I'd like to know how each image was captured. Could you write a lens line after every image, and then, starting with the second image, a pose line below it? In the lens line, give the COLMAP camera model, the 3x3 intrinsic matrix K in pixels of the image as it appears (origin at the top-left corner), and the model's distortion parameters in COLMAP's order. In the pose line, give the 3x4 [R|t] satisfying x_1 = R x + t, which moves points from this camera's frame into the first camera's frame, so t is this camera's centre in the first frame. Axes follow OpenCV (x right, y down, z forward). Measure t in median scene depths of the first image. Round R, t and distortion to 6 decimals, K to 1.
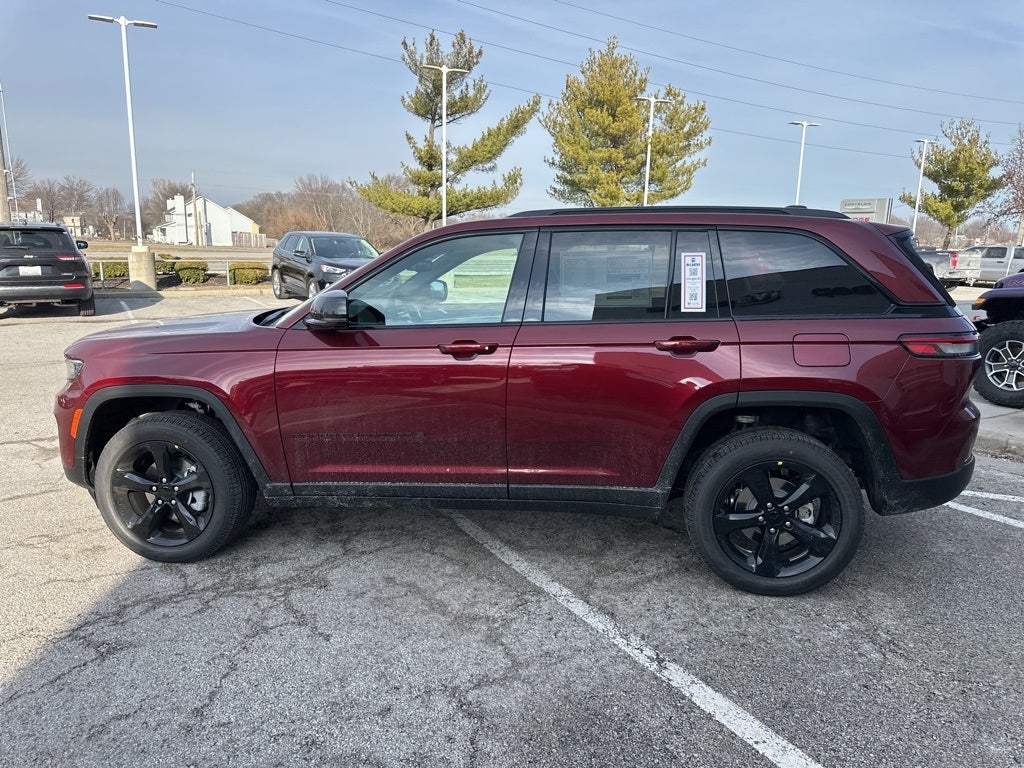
lens RADIAL K [[718.3, 0, 509.0], [0, 718.3, 373.8], [0, 0, 1]] dist [0.048877, -0.061848]
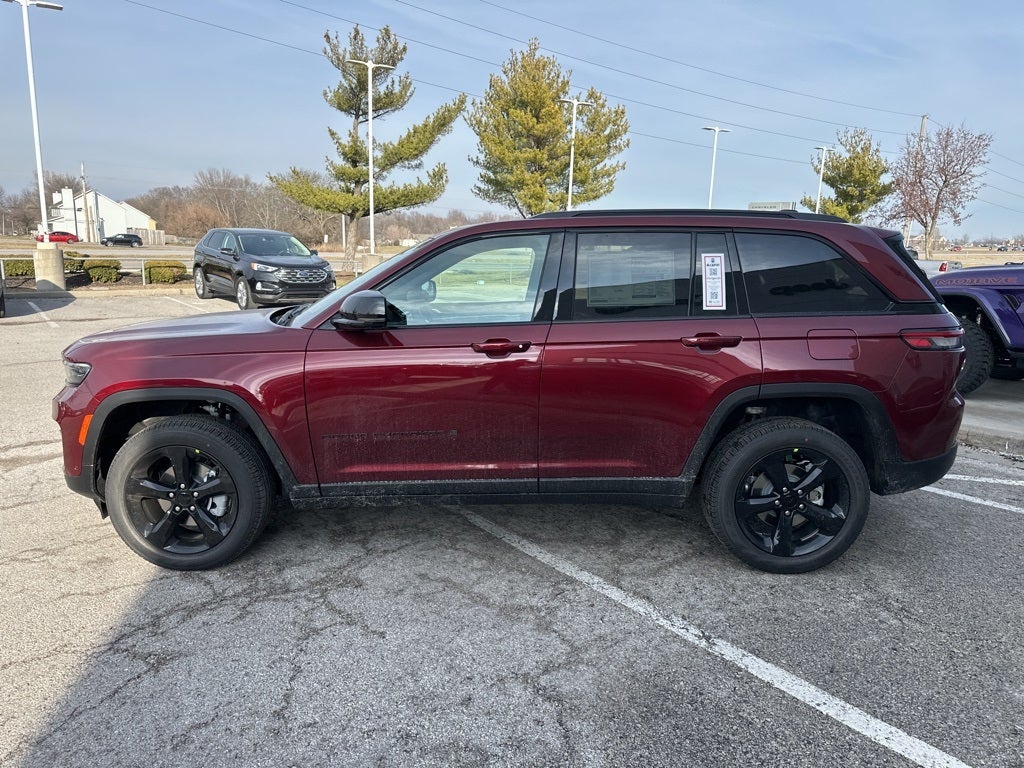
lens RADIAL K [[717.8, 0, 509.2], [0, 717.8, 378.8], [0, 0, 1]] dist [0.052654, -0.068727]
pose [[0.992664, -0.016050, 0.119834, -0.155188], [0.015094, 0.999847, 0.008883, 0.001333], [-0.119959, -0.007009, 0.992754, -0.014357]]
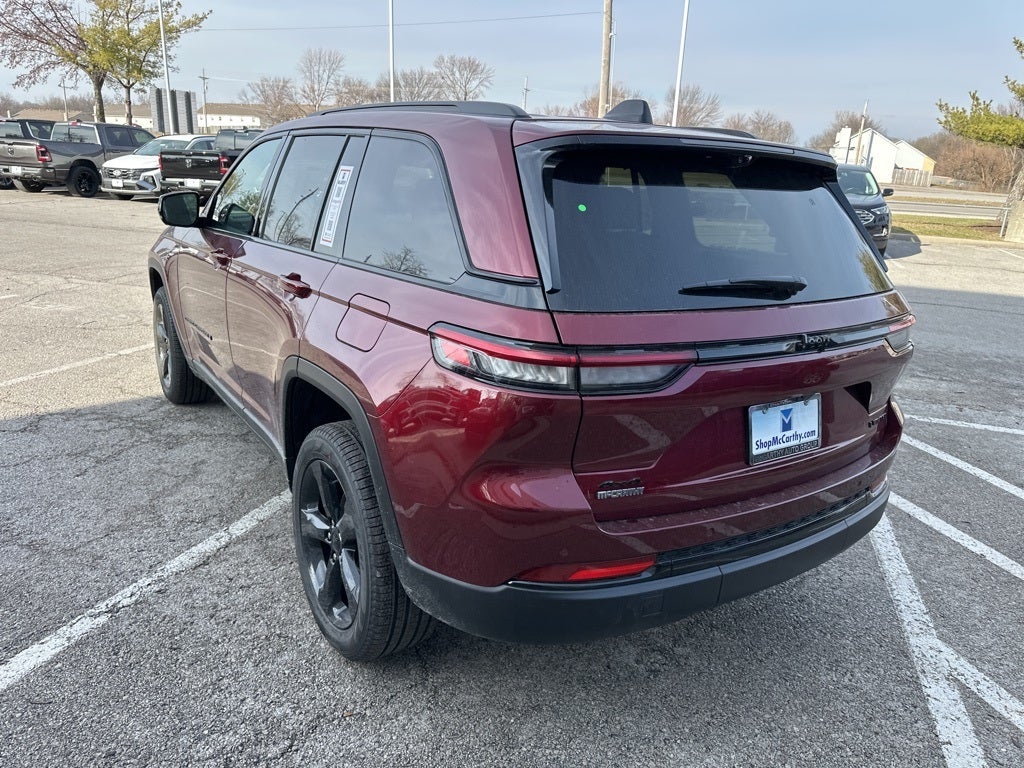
lens RADIAL K [[727.5, 0, 508.4], [0, 727.5, 369.5], [0, 0, 1]] dist [0.010632, -0.013680]
pose [[0.655293, 0.230038, -0.719495, 0.870531], [-0.173488, 0.972872, 0.153040, -0.099582], [0.735182, 0.024538, 0.677426, 0.566450]]
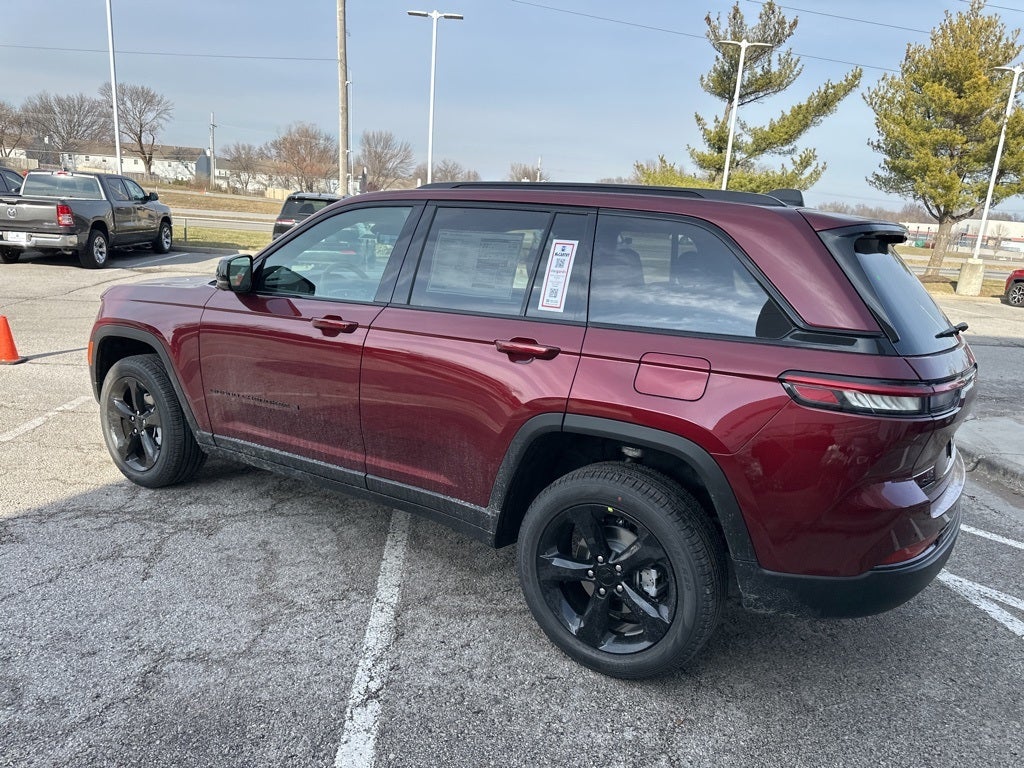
lens RADIAL K [[721.2, 0, 509.2], [0, 721.2, 382.1], [0, 0, 1]] dist [0.036200, -0.041290]
pose [[0.899192, 0.141718, -0.413968, 0.515285], [-0.130170, 0.989901, 0.056136, -0.040936], [0.417743, 0.003409, 0.908559, 0.204897]]
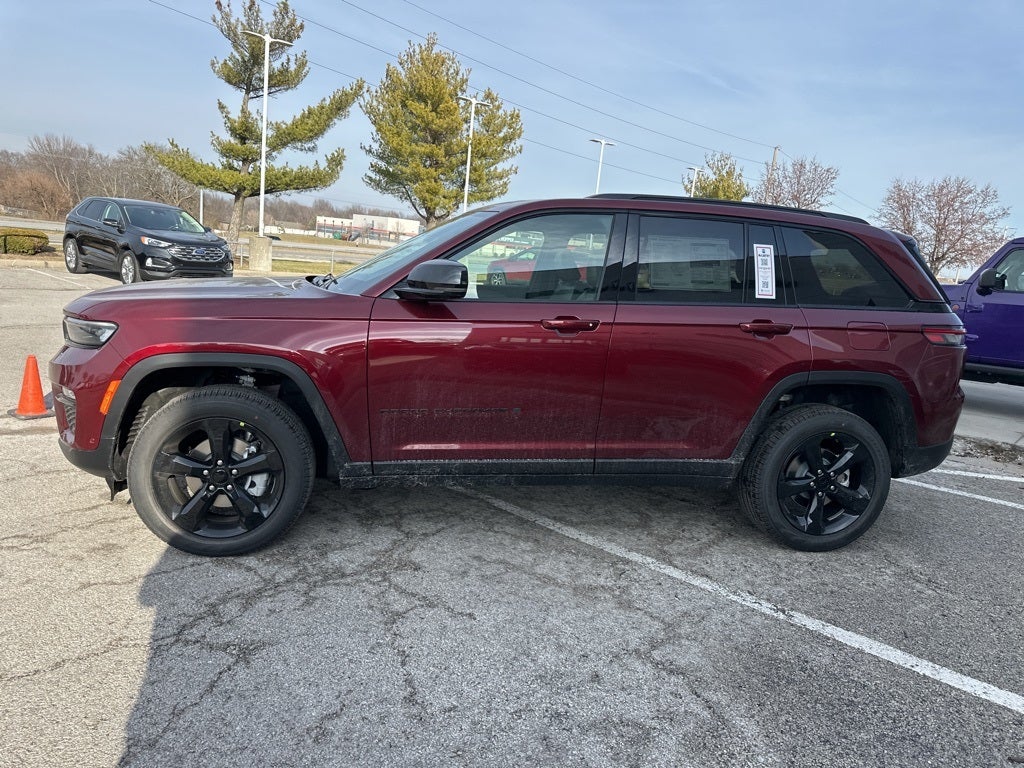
lens RADIAL K [[717.6, 0, 508.3], [0, 717.6, 376.2], [0, 0, 1]] dist [0.051346, -0.067852]
pose [[0.952943, 0.015986, 0.302727, -0.408426], [-0.018319, 0.999820, 0.004867, 0.031166], [-0.302595, -0.010184, 0.953065, 0.058765]]
